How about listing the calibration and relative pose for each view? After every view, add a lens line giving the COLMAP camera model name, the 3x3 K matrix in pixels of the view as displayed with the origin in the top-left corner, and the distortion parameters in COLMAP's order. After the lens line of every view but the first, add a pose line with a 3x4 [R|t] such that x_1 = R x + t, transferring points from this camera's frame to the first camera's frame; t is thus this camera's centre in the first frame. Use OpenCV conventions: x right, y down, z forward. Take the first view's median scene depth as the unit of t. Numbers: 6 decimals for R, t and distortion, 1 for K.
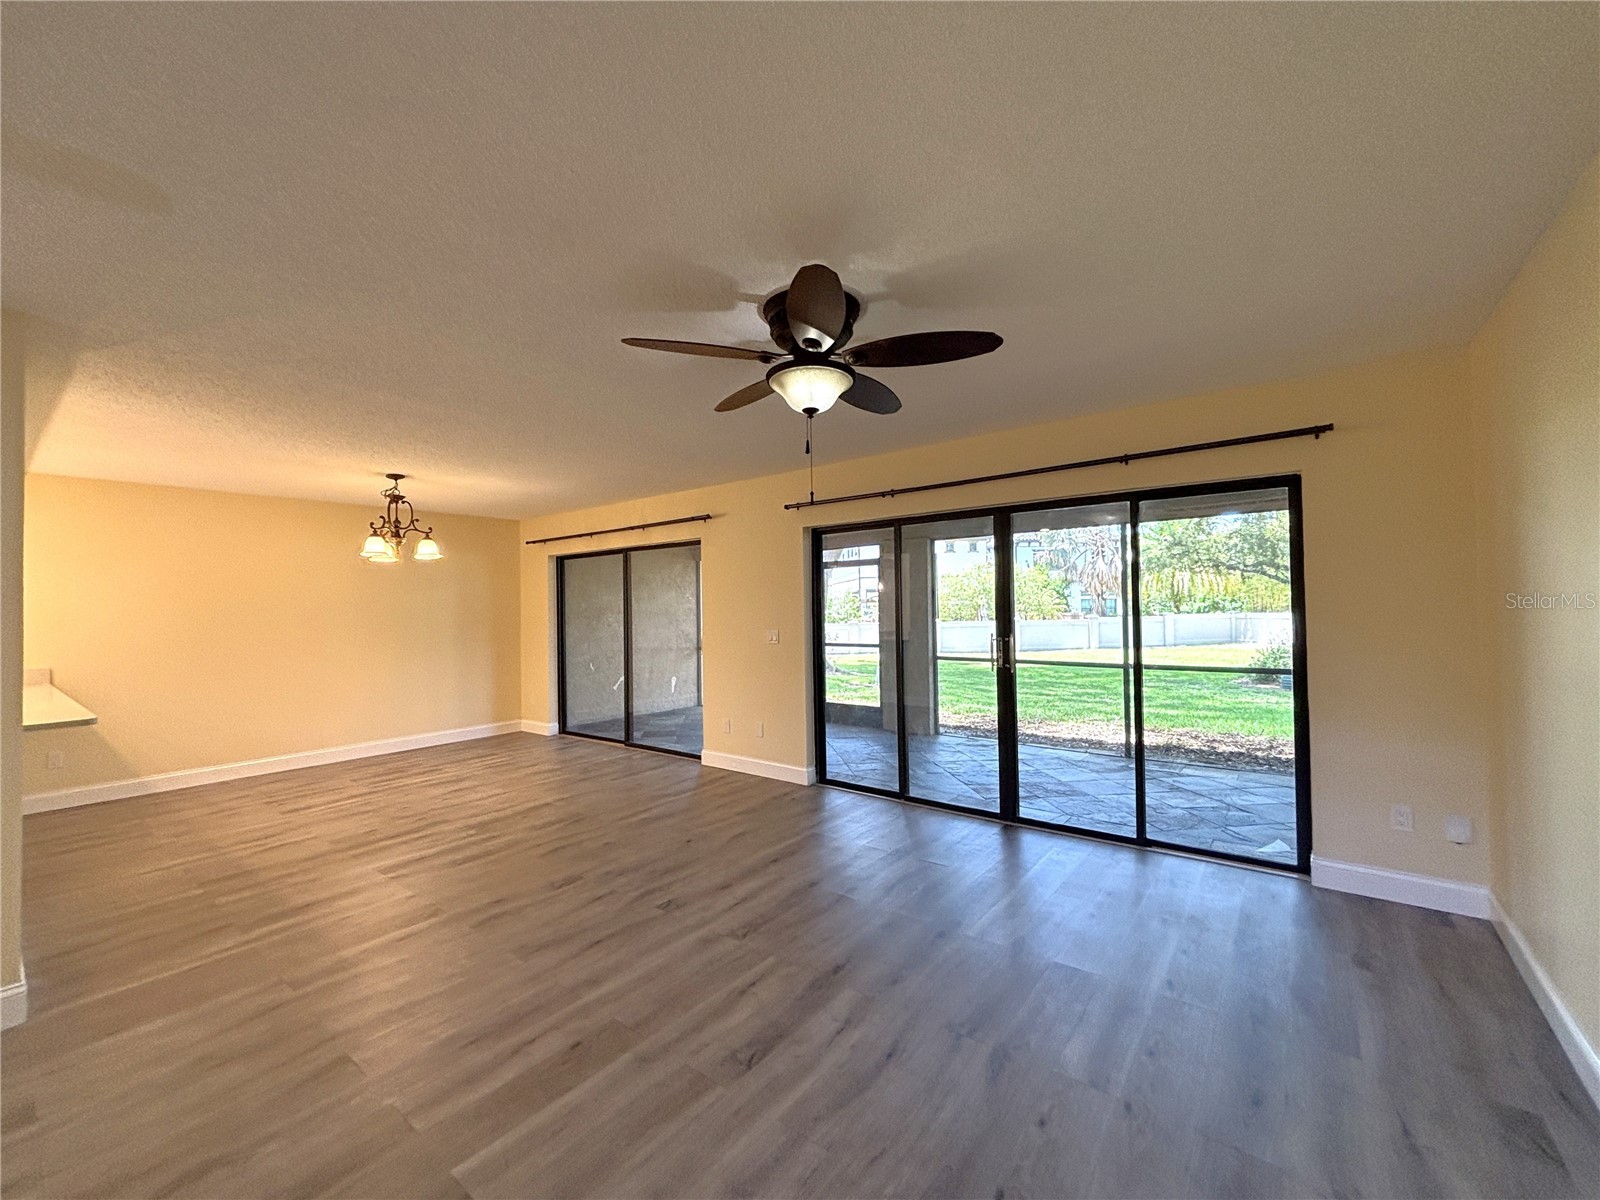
lens RADIAL K [[631.2, 0, 796.6], [0, 631.2, 593.6], [0, 0, 1]] dist [0.000775, -0.000658]
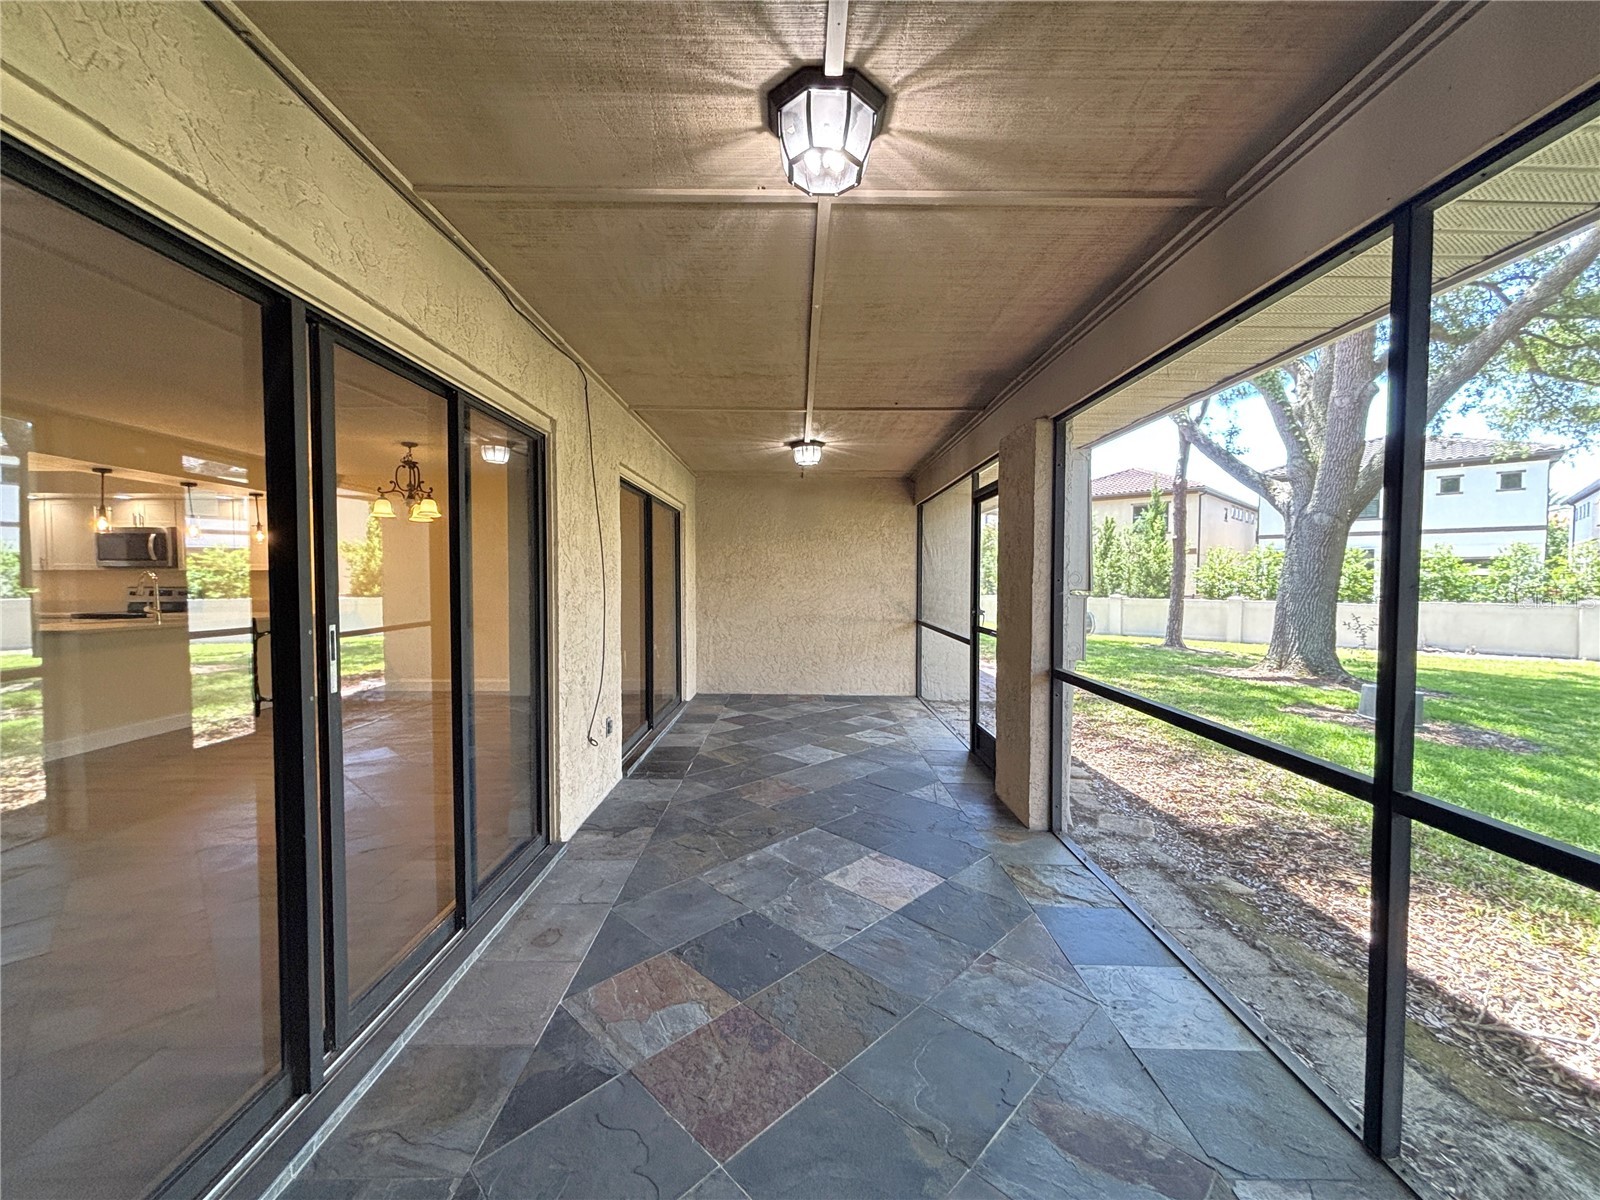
lens RADIAL K [[631.2, 0, 798.7], [0, 631.2, 600.8], [0, 0, 1]] dist [0.000775, -0.000658]
pose [[0.627604, 0.047652, -0.777073, 0.691009], [0.007167, 0.997729, 0.066972, 0.020989], [0.778499, -0.047601, 0.625838, 0.842899]]
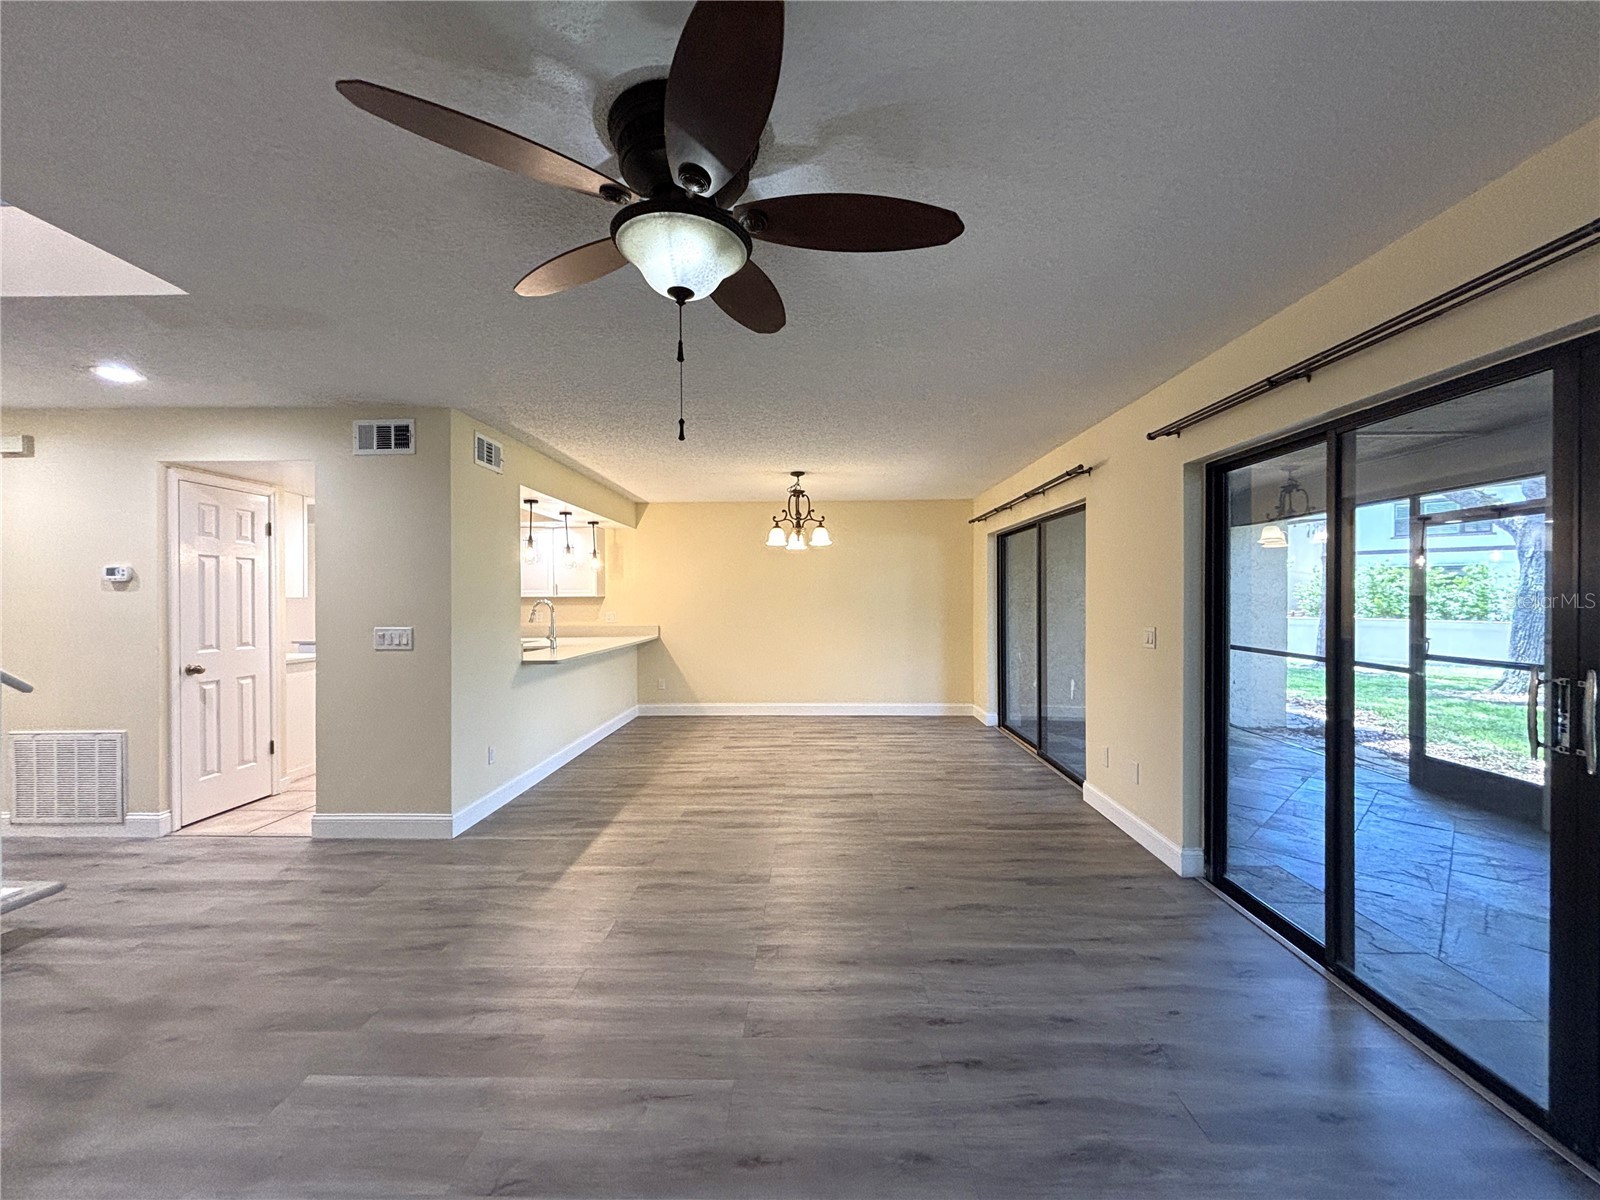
lens RADIAL K [[631.2, 0, 798.7], [0, 631.2, 603.7], [0, 0, 1]] dist [0.000775, -0.000658]
pose [[0.603758, 0.024885, -0.796779, 0.278787], [0.014215, 0.999018, 0.041972, -0.000223], [0.797041, -0.036667, 0.602811, 0.319343]]
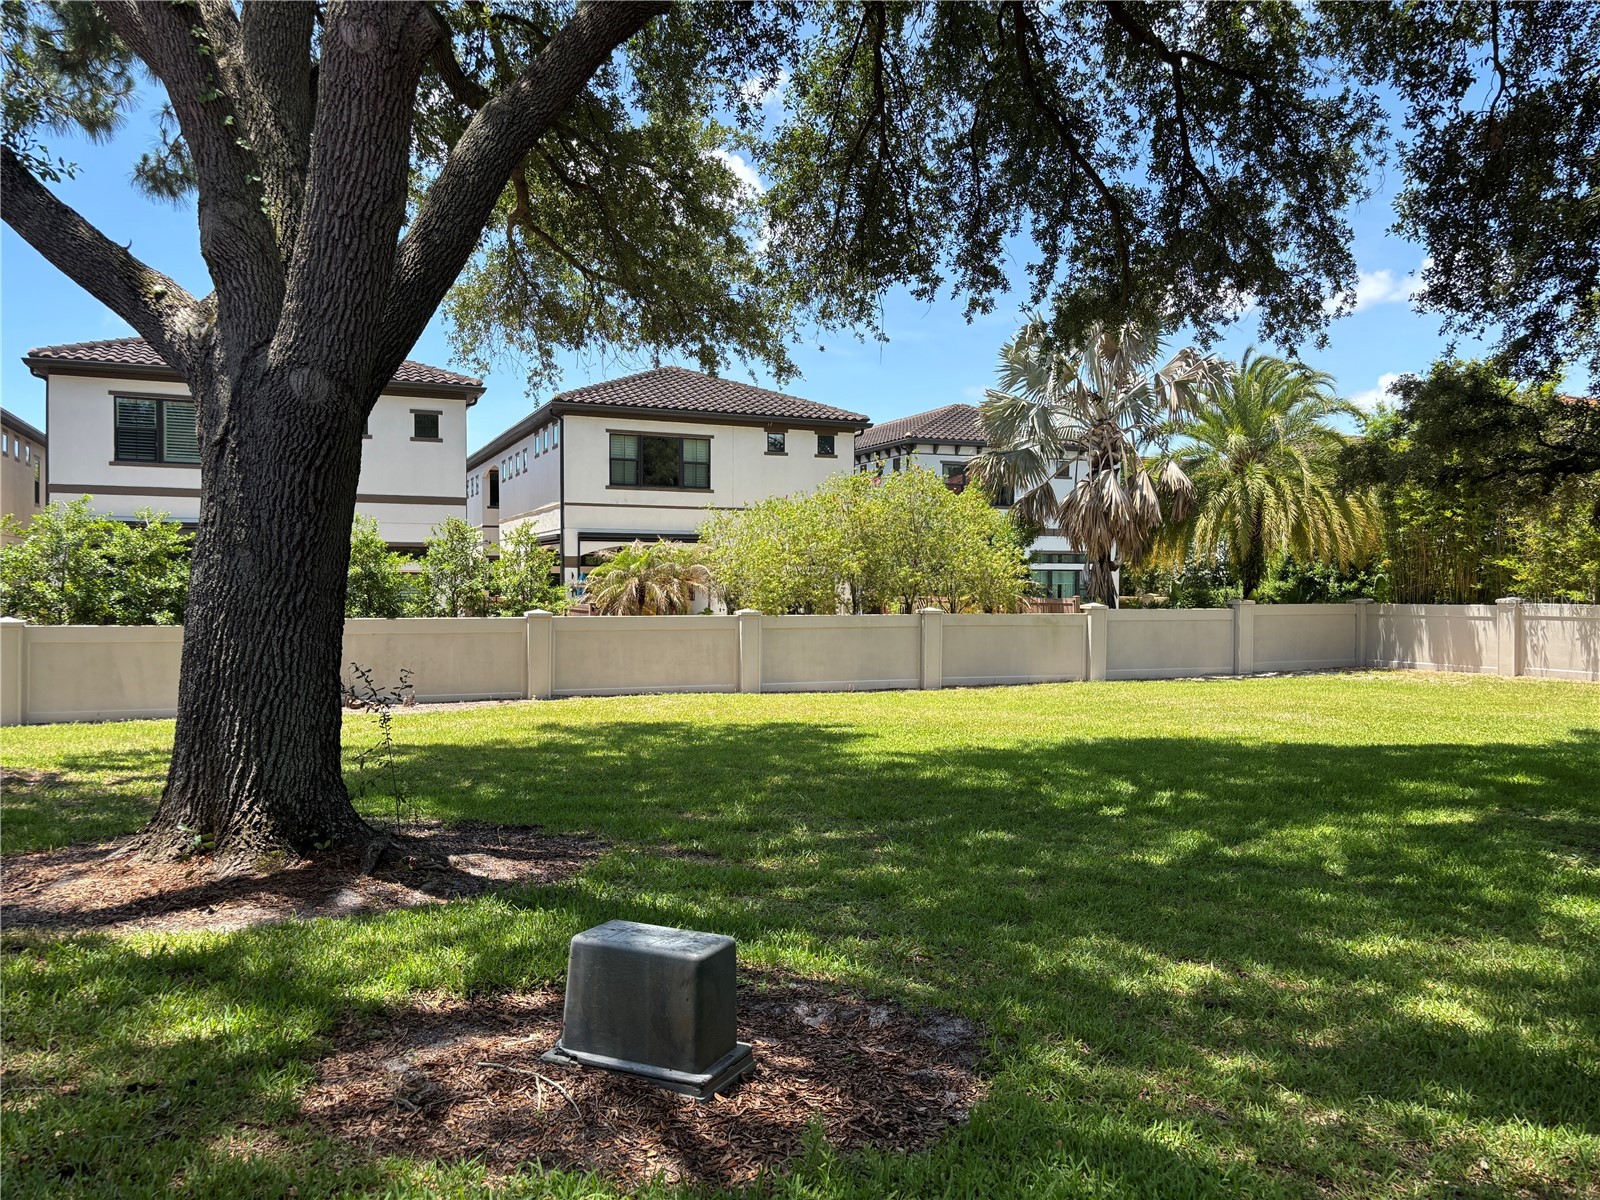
lens RADIAL K [[1213.1, 0, 812.9], [0, 1213.1, 601.2], [0, 0, 1]] dist [0.047010, -0.052770]
pose [[0.953529, 0.018269, 0.300747, 0.318772], [-0.029925, 0.998967, 0.034197, 0.070351], [-0.299811, -0.041608, 0.953091, 1.902398]]
